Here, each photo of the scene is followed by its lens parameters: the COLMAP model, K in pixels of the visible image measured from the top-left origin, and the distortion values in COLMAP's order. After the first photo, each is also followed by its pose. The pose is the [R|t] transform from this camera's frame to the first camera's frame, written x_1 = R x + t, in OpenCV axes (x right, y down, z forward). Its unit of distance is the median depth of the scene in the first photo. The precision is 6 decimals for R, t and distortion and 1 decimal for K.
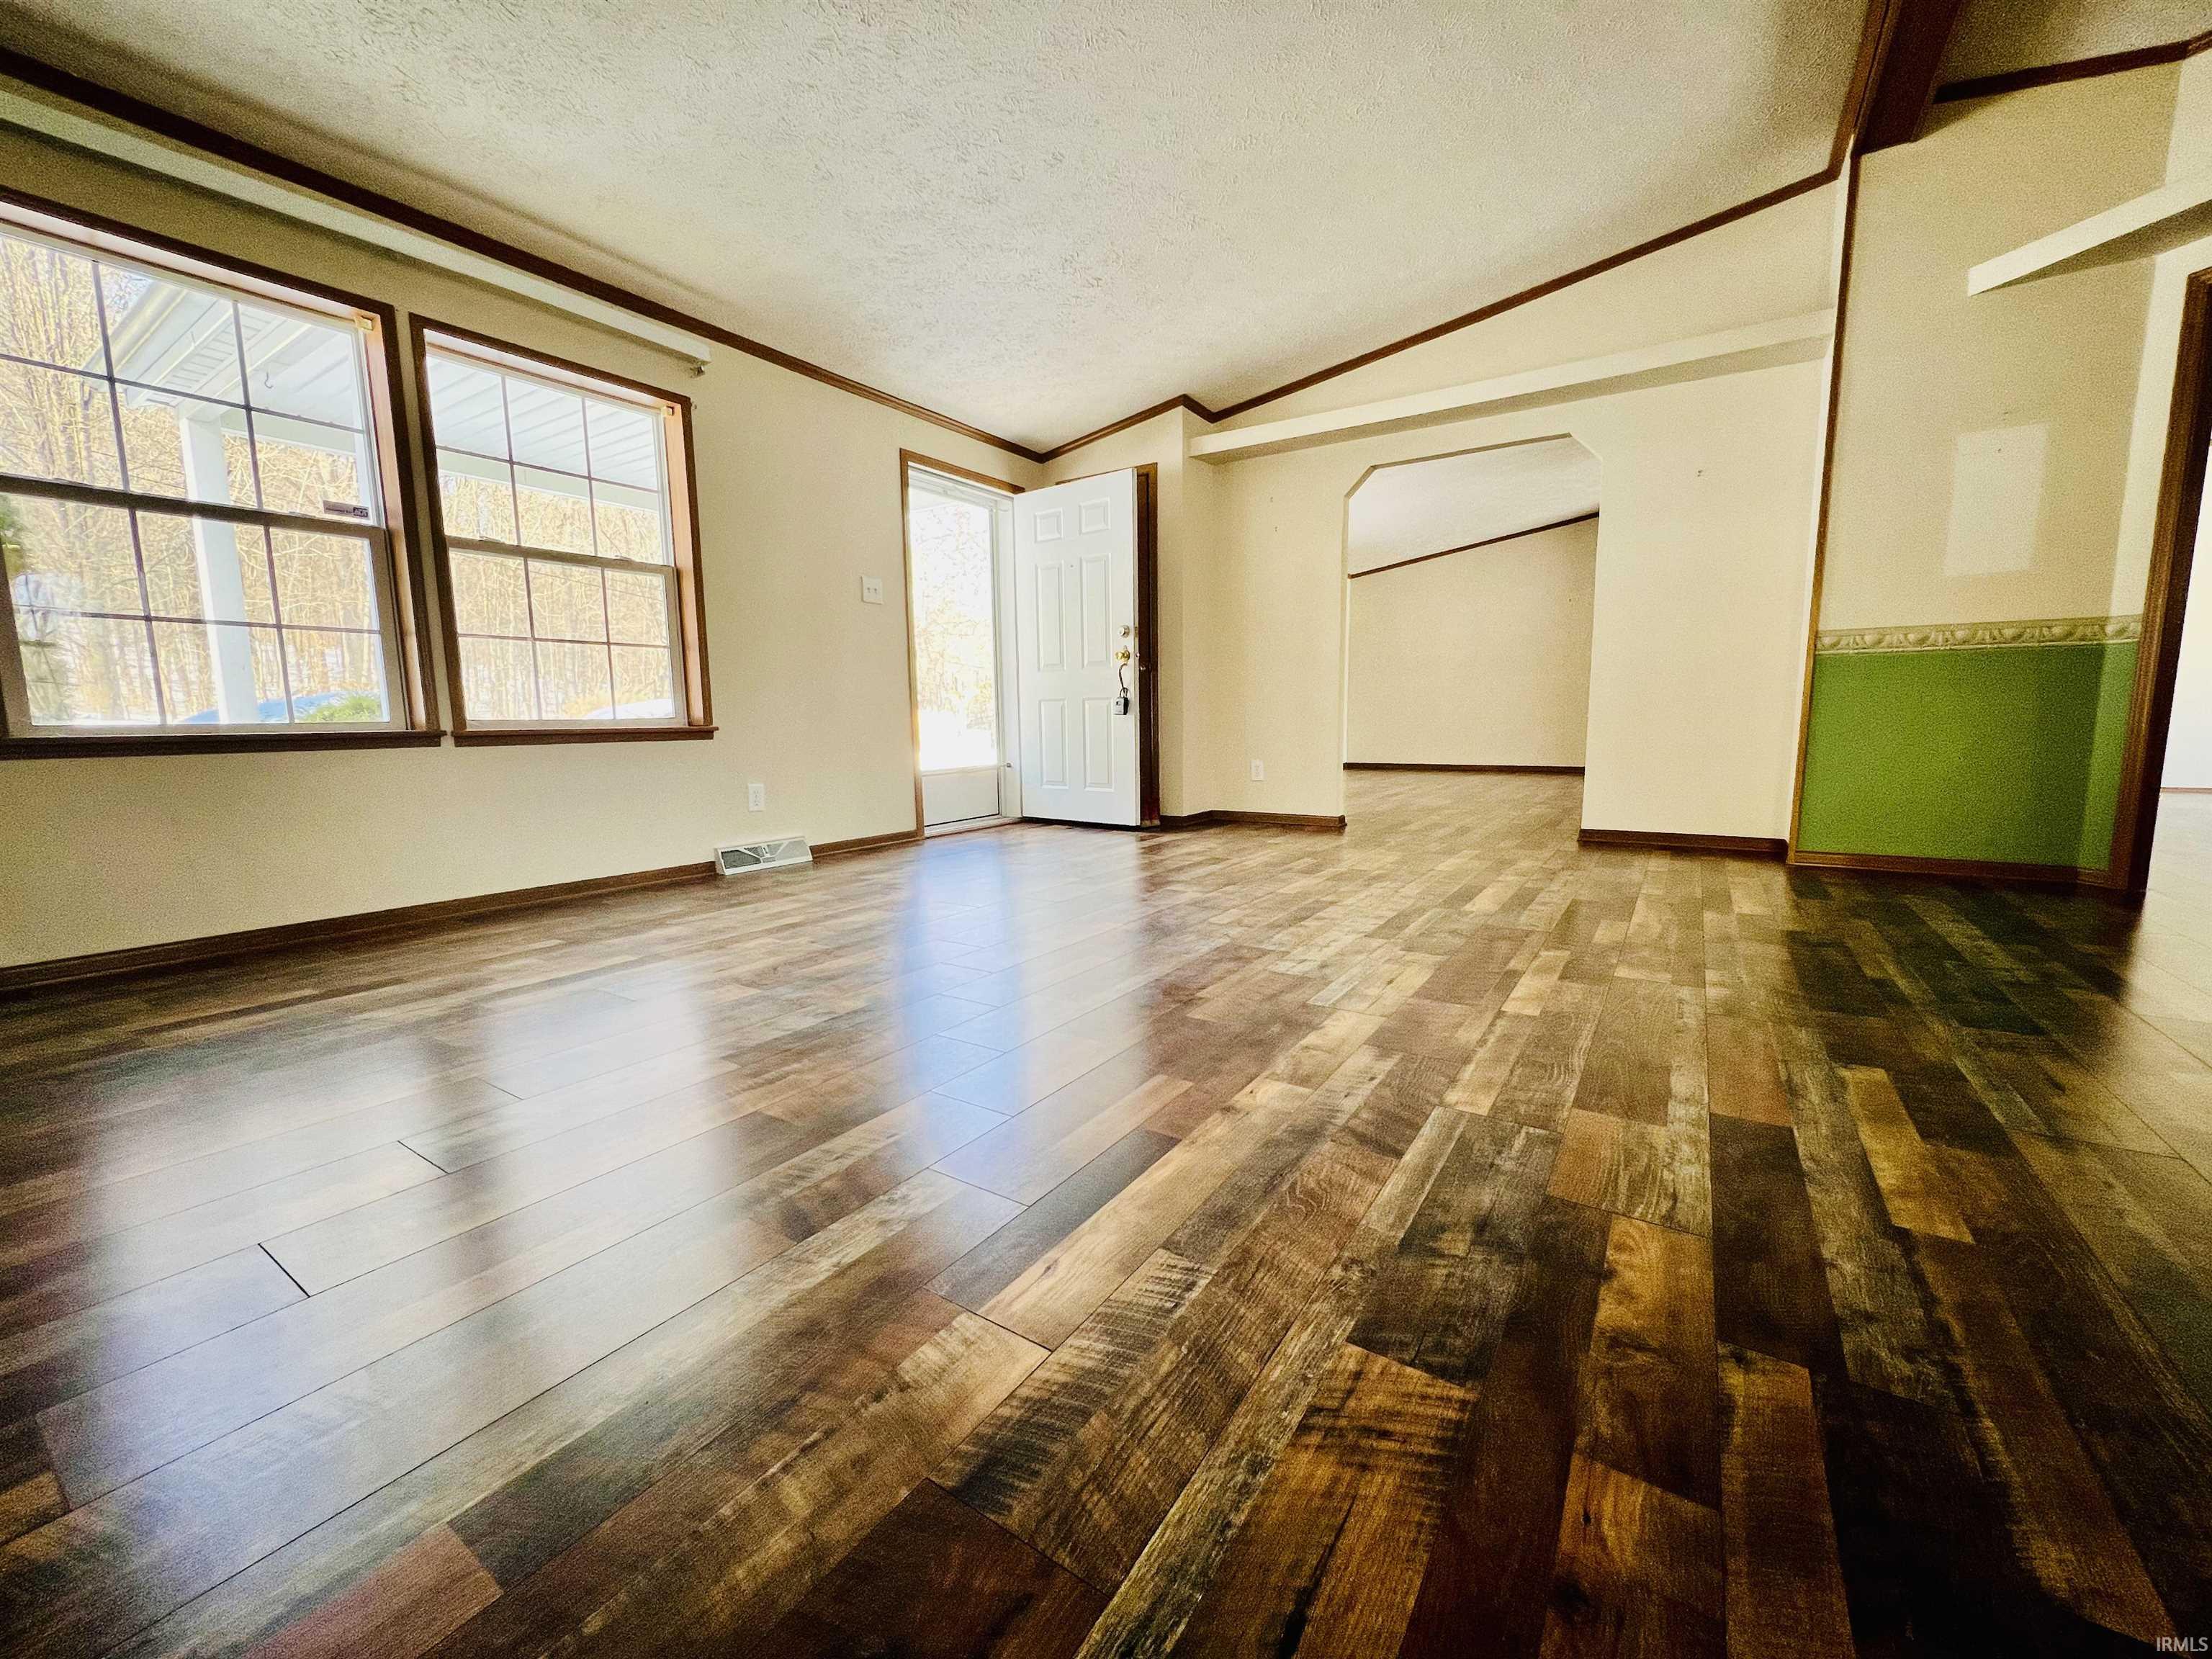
lens RADIAL K [[883.8, 0, 1106.0], [0, 883.8, 829.5], [0, 0, 1]] dist [-0.000111, -0.000105]
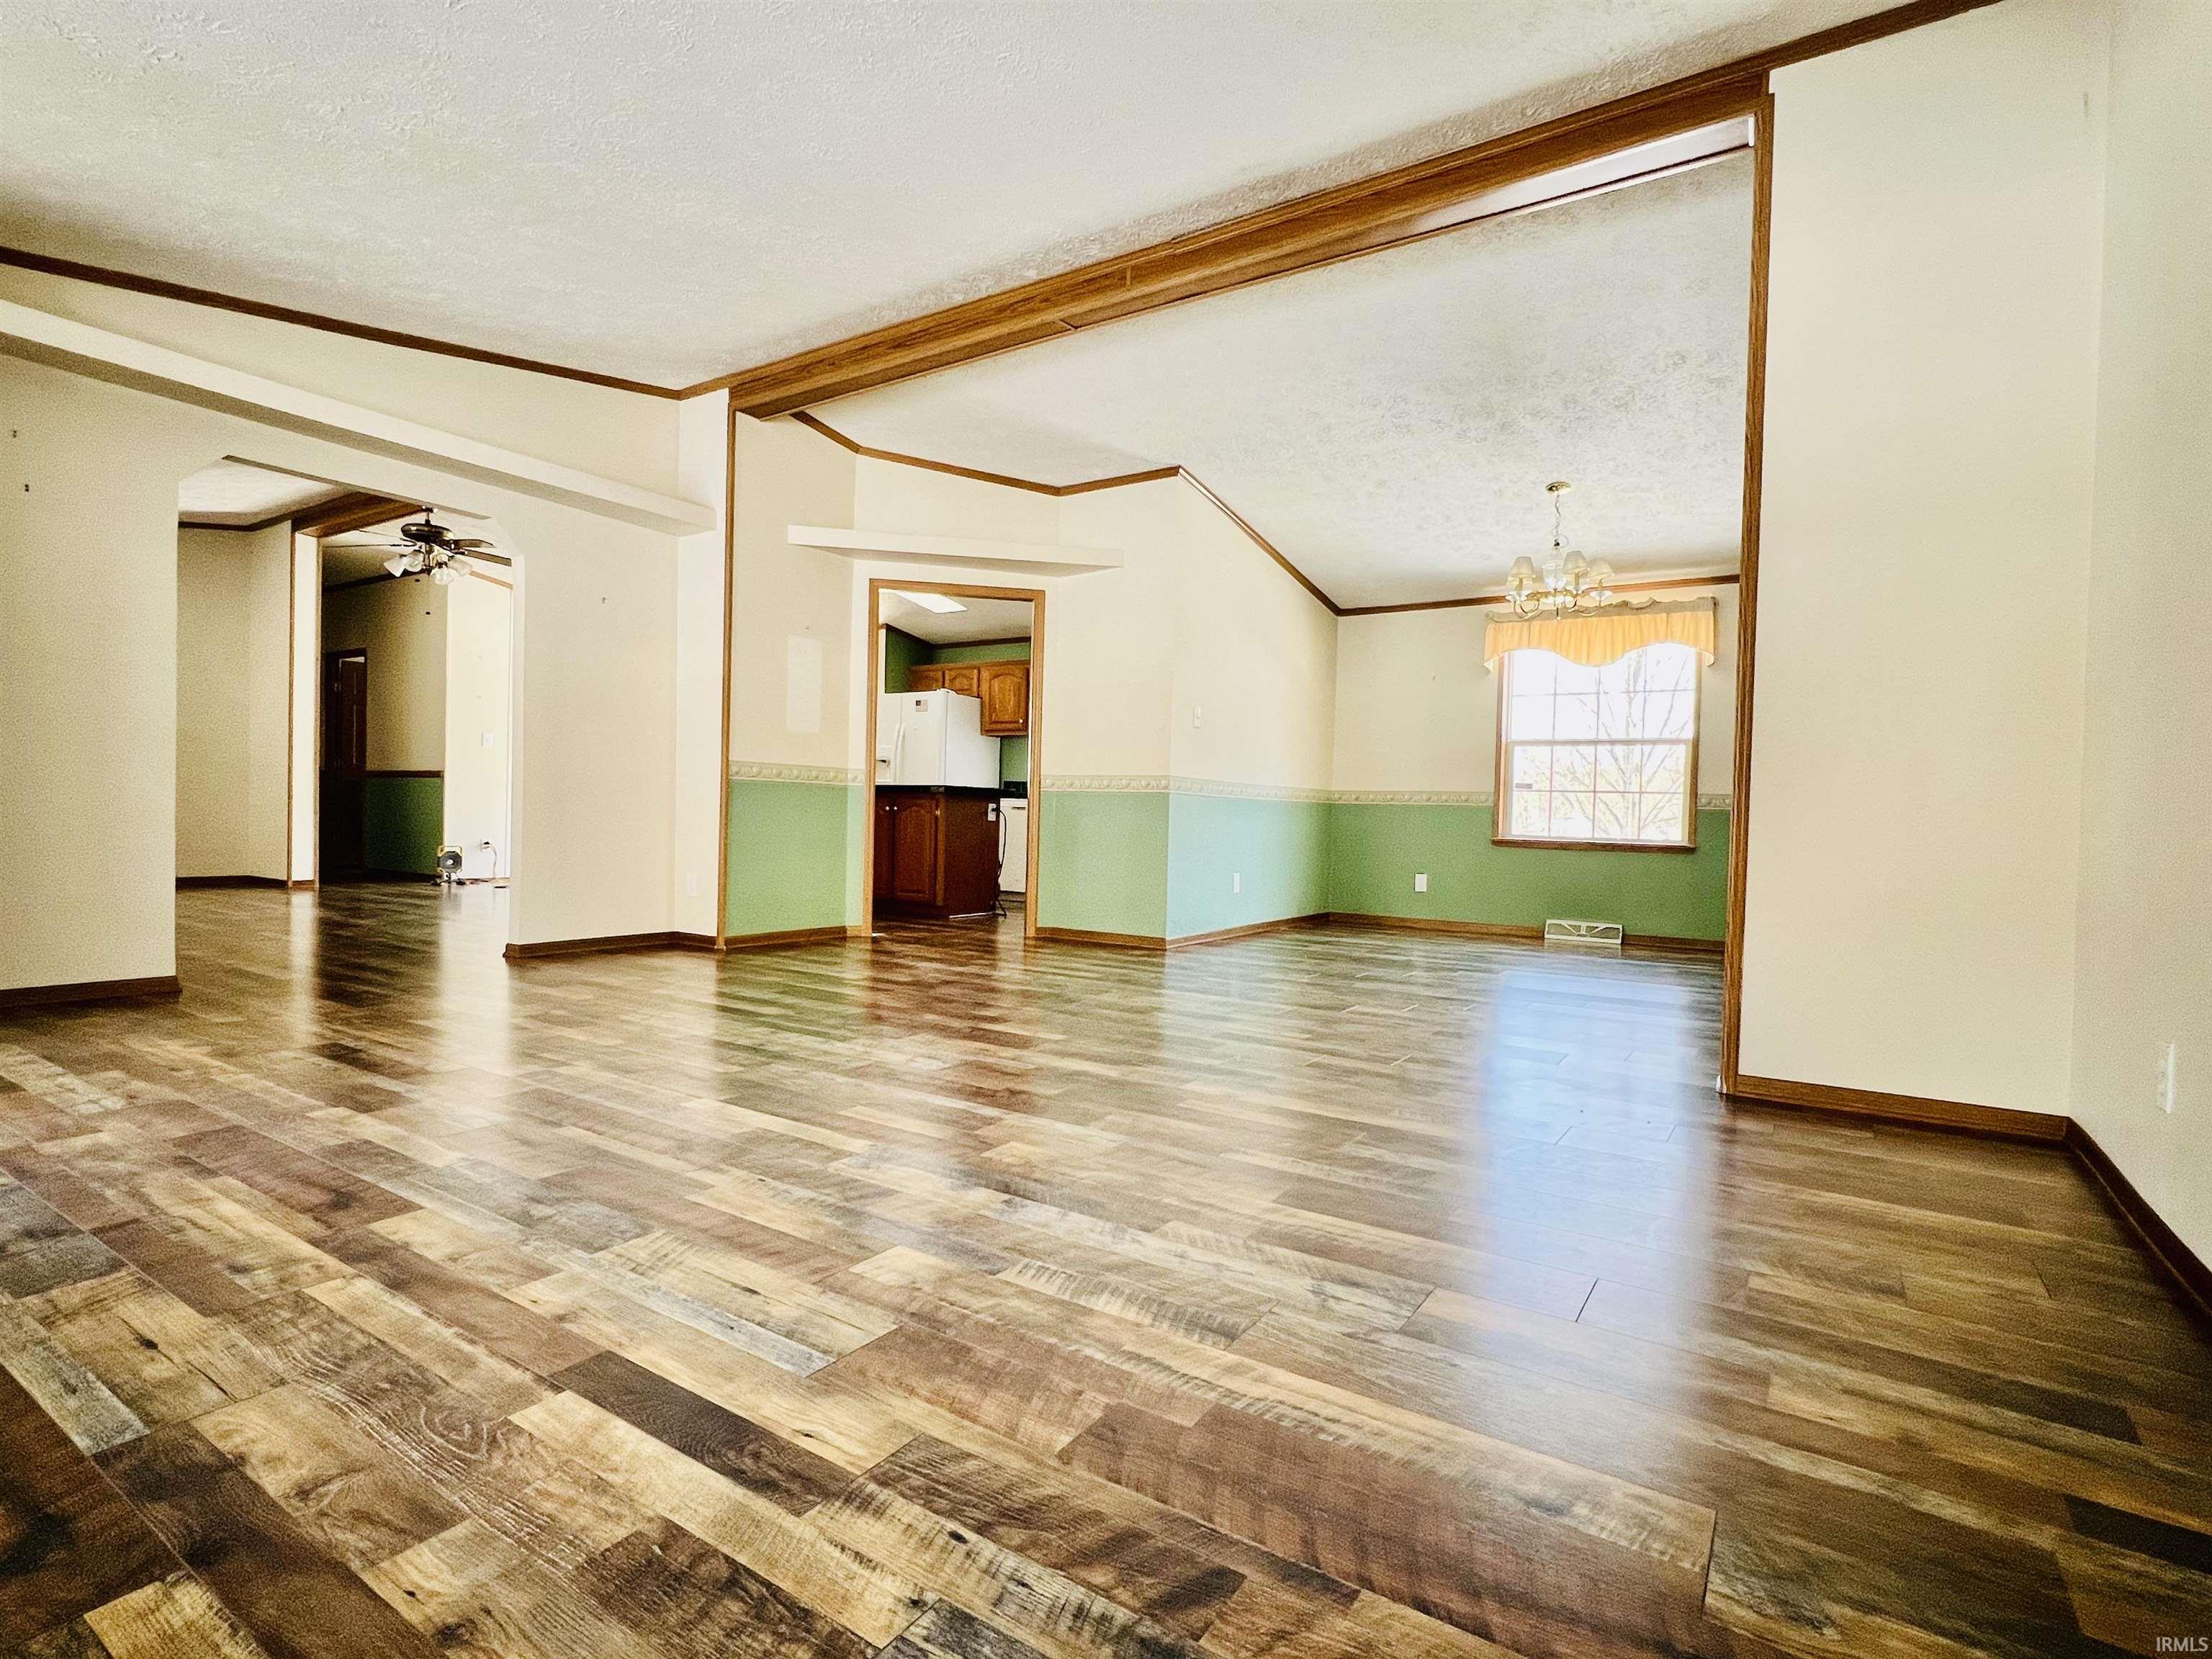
lens RADIAL K [[1091.8, 0, 1106.0], [0, 1091.8, 829.5], [0, 0, 1]] dist [-0.001602, 0.000002]
pose [[-0.009077, 0.001476, 0.999958, -1.615026], [0.105224, 0.994448, -0.000513, -0.153665], [-0.994407, 0.105215, -0.009182, 1.074427]]
